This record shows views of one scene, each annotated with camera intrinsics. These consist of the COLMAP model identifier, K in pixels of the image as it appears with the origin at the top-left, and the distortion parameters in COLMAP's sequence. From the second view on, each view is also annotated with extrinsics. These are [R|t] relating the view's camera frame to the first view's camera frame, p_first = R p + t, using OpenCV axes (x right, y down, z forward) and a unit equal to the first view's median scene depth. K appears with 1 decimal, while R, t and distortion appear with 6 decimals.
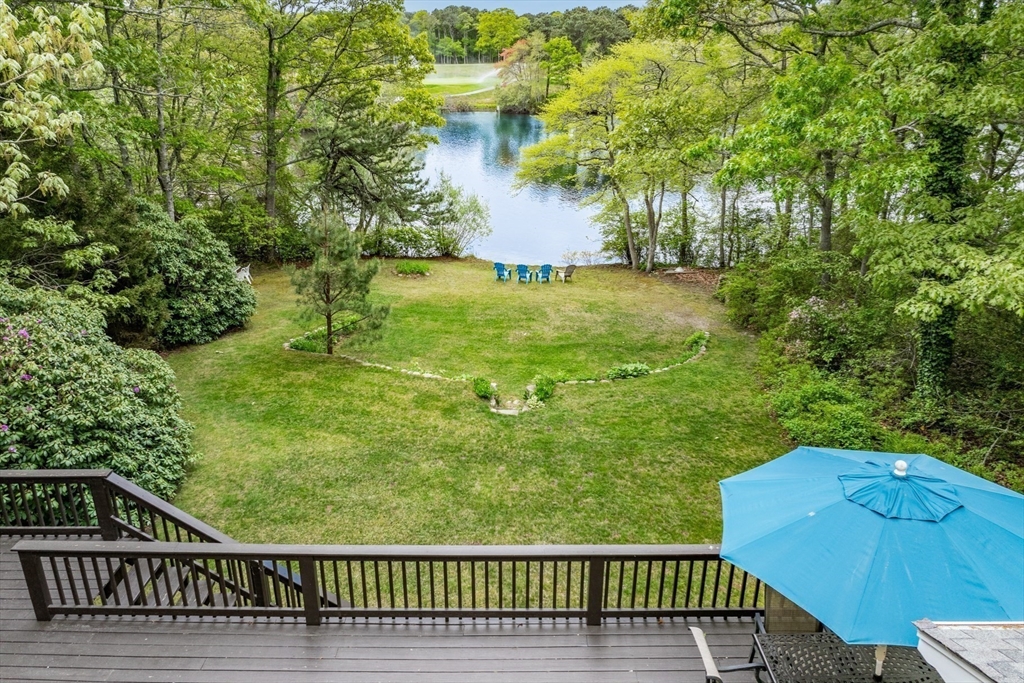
lens RADIAL K [[710.1, 0, 515.2], [0, 710.1, 341.6], [0, 0, 1]] dist [0.001877, 0.000715]
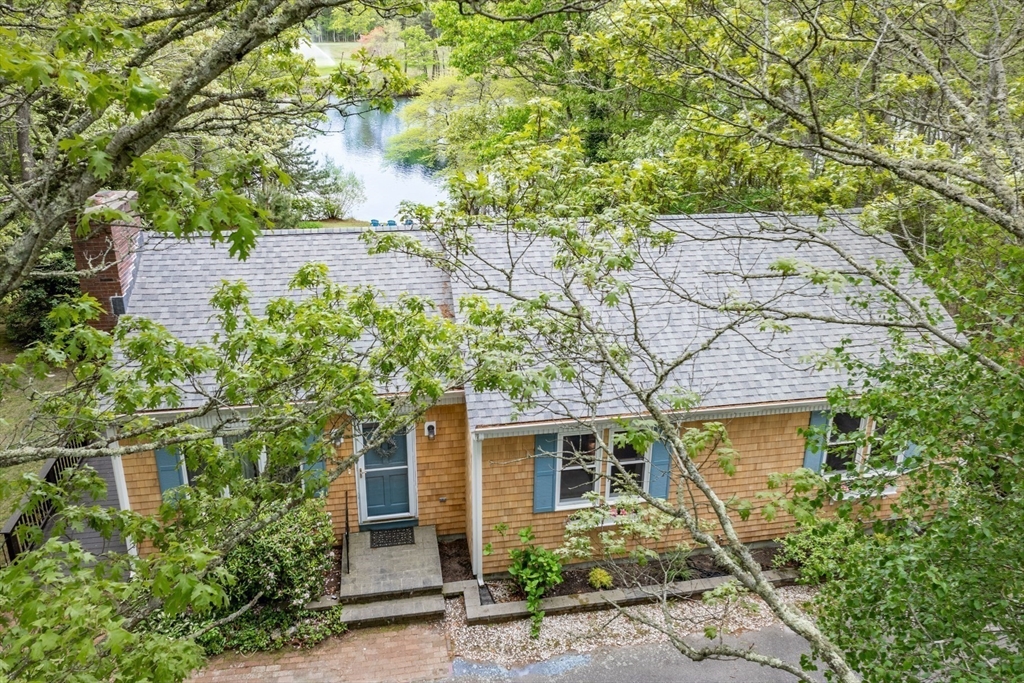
lens RADIAL K [[710.1, 0, 509.7], [0, 710.1, 338.7], [0, 0, 1]] dist [0.001877, 0.000715]
pose [[0.984093, -0.048616, 0.170871, -0.007850], [0.045093, 0.998684, 0.024442, 0.087172], [-0.171834, -0.016349, 0.984990, -0.375862]]
